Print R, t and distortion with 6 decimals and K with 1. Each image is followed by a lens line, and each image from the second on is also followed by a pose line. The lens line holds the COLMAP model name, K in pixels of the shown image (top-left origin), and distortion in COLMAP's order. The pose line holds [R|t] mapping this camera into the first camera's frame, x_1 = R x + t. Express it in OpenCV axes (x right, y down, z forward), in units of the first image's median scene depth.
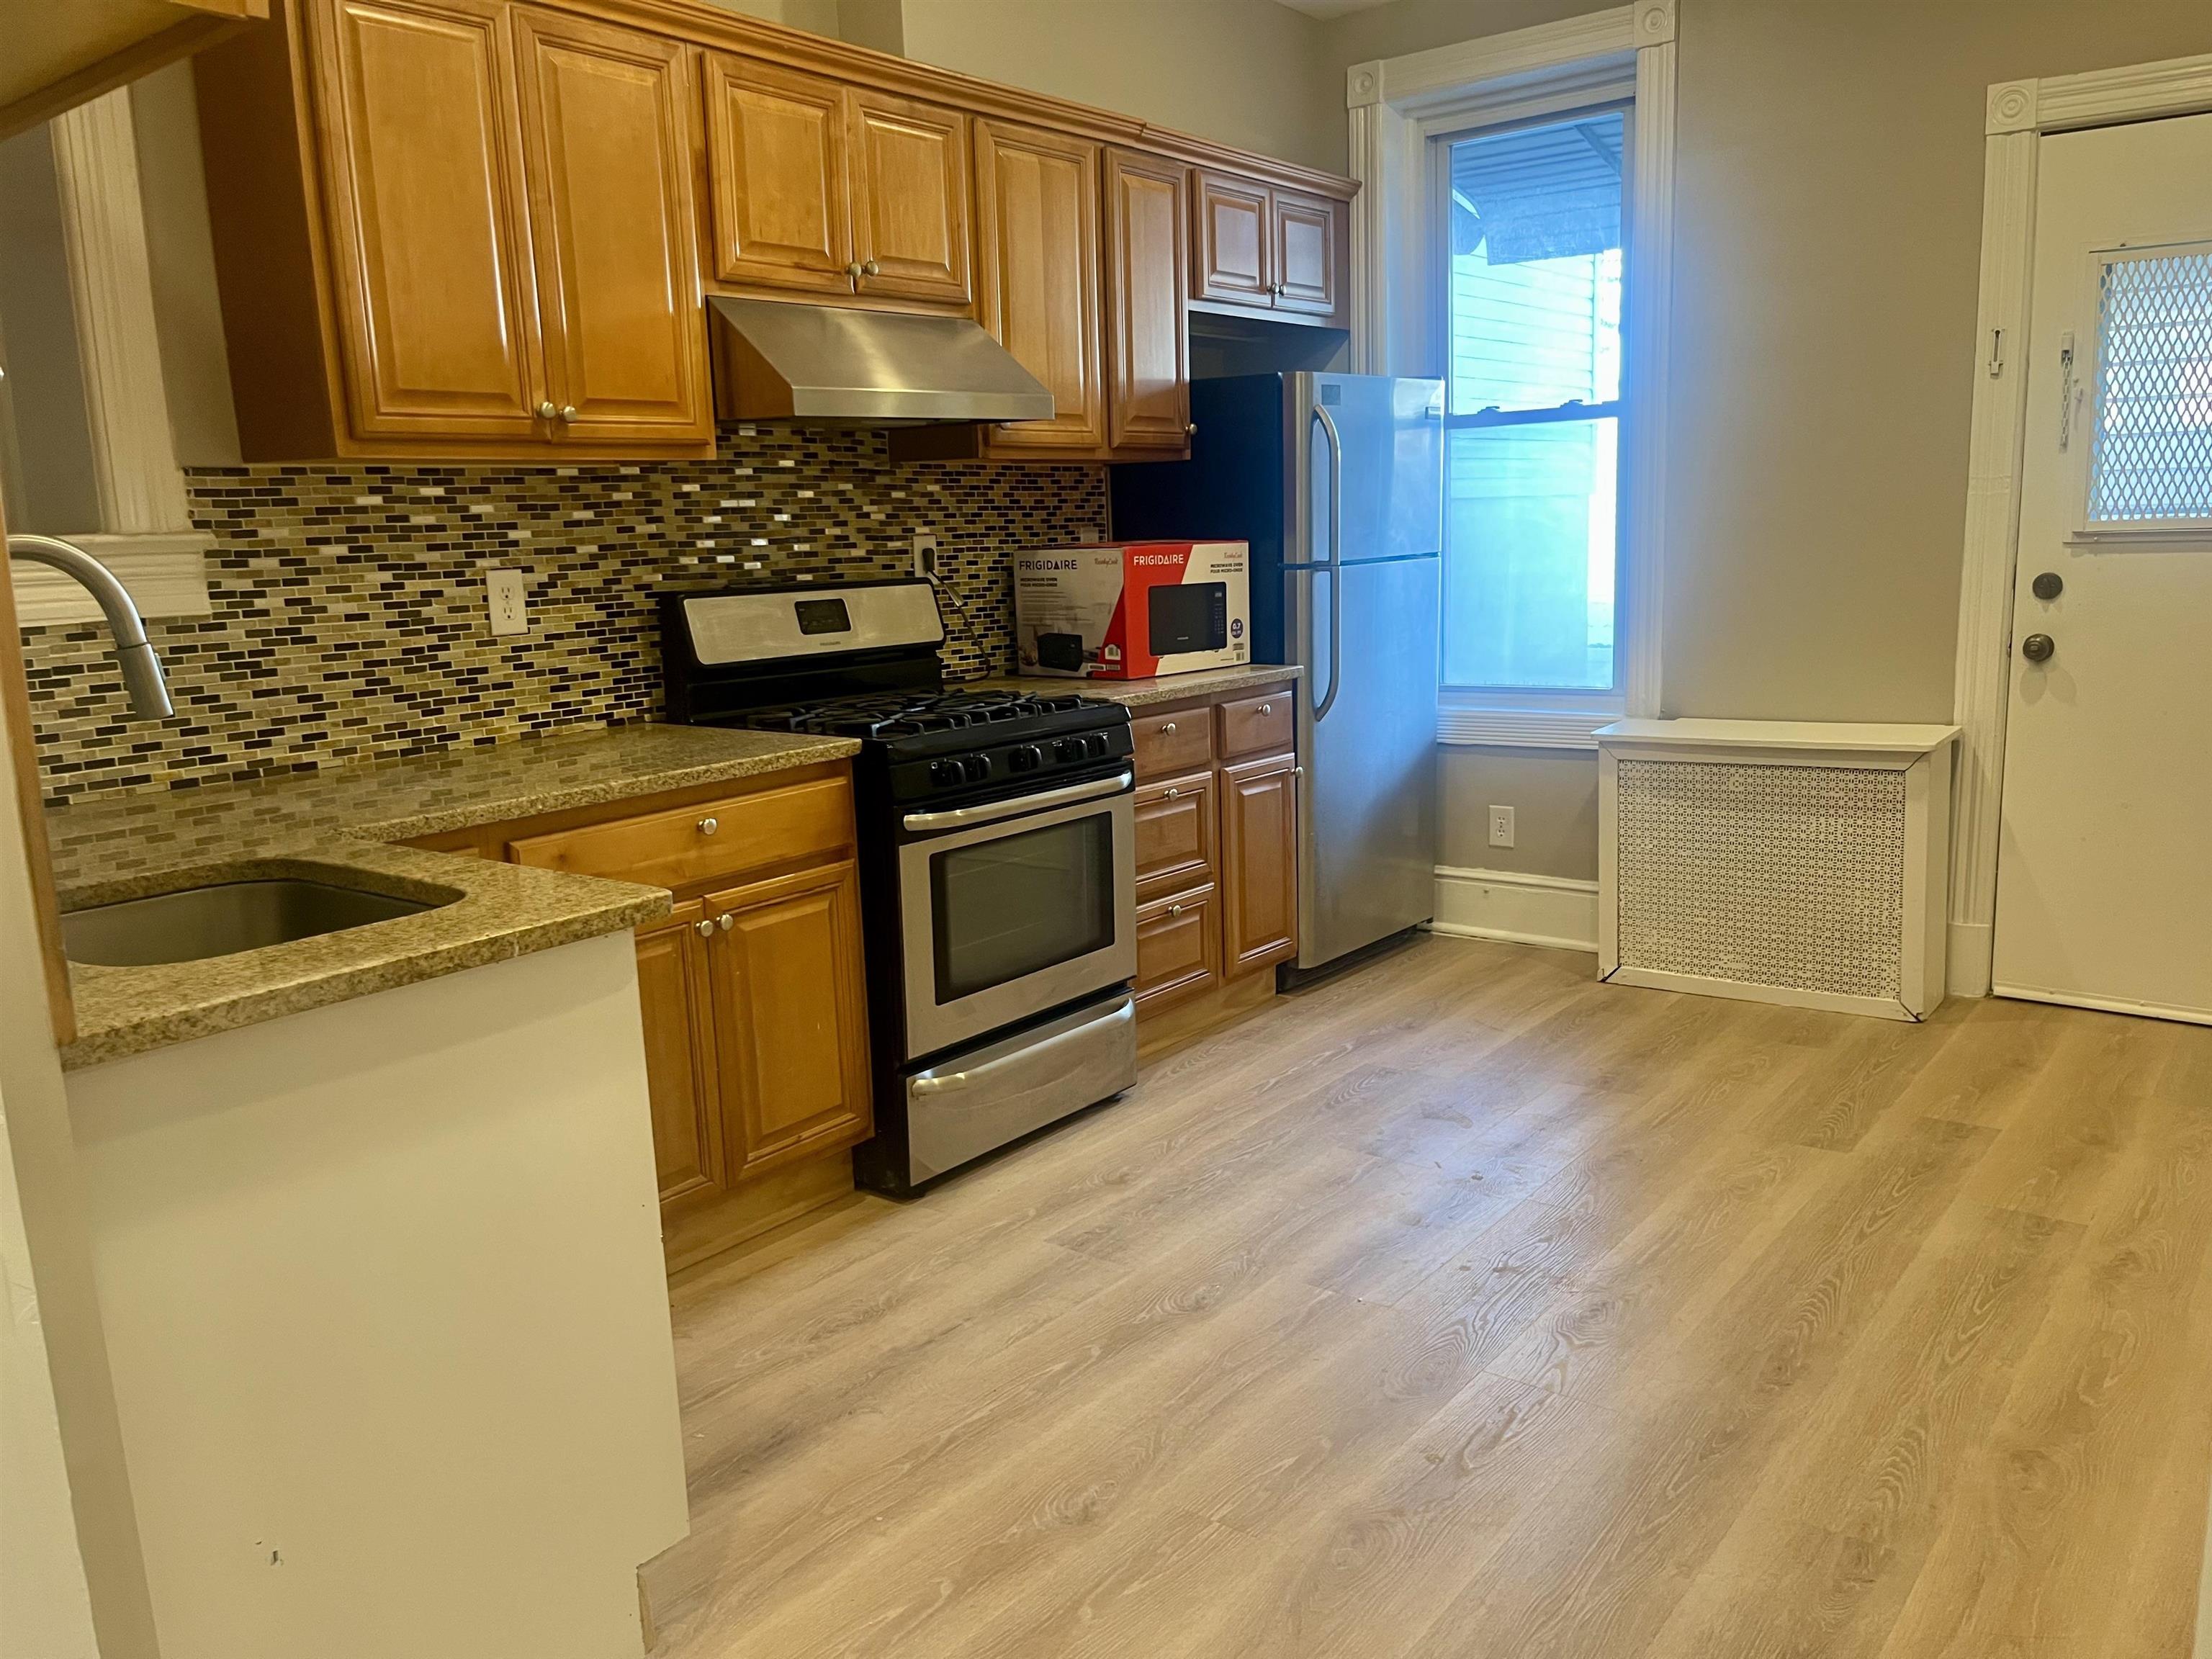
lens RADIAL K [[1695.4, 0, 1104.3], [0, 1695.4, 847.6], [0, 0, 1]] dist [0.060564, -0.077118]
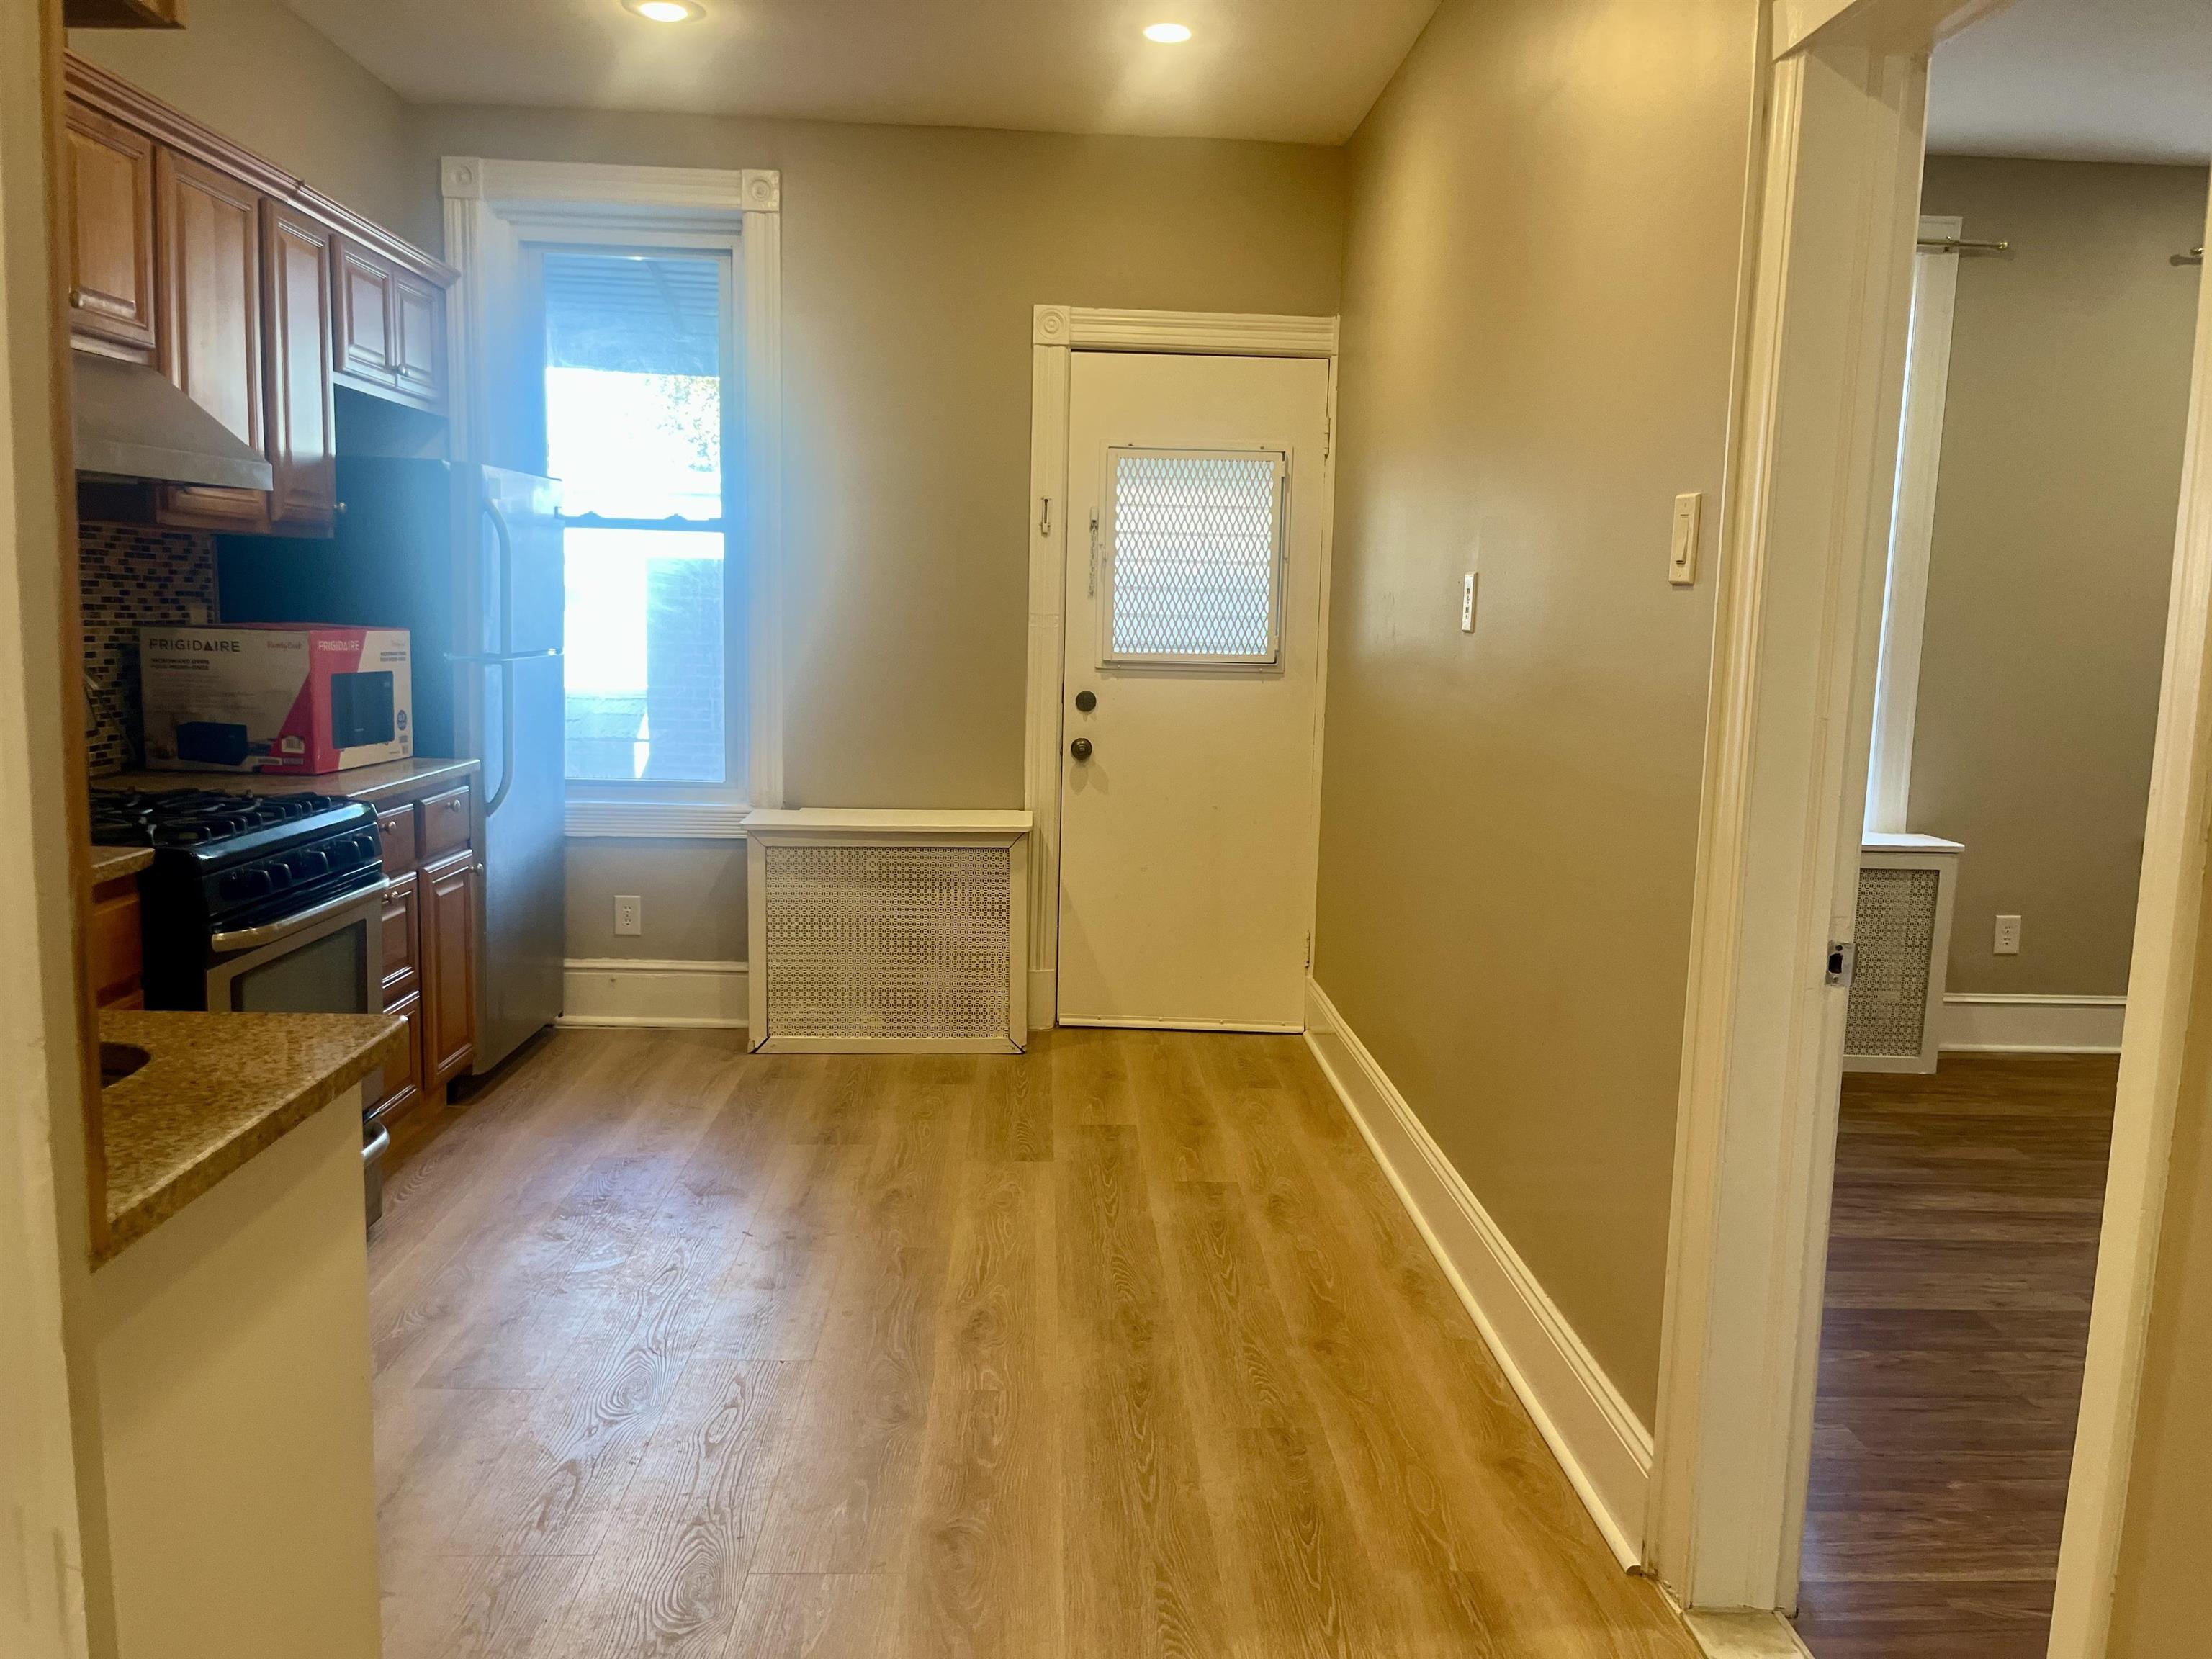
lens RADIAL K [[1695.4, 0, 1111.4], [0, 1695.4, 839.1], [0, 0, 1]] dist [0.060564, -0.077118]
pose [[0.763668, -0.029238, 0.644946, -0.242609], [0.066353, 0.997238, -0.033358, -0.005643], [-0.642190, 0.068268, 0.763499, 0.026731]]
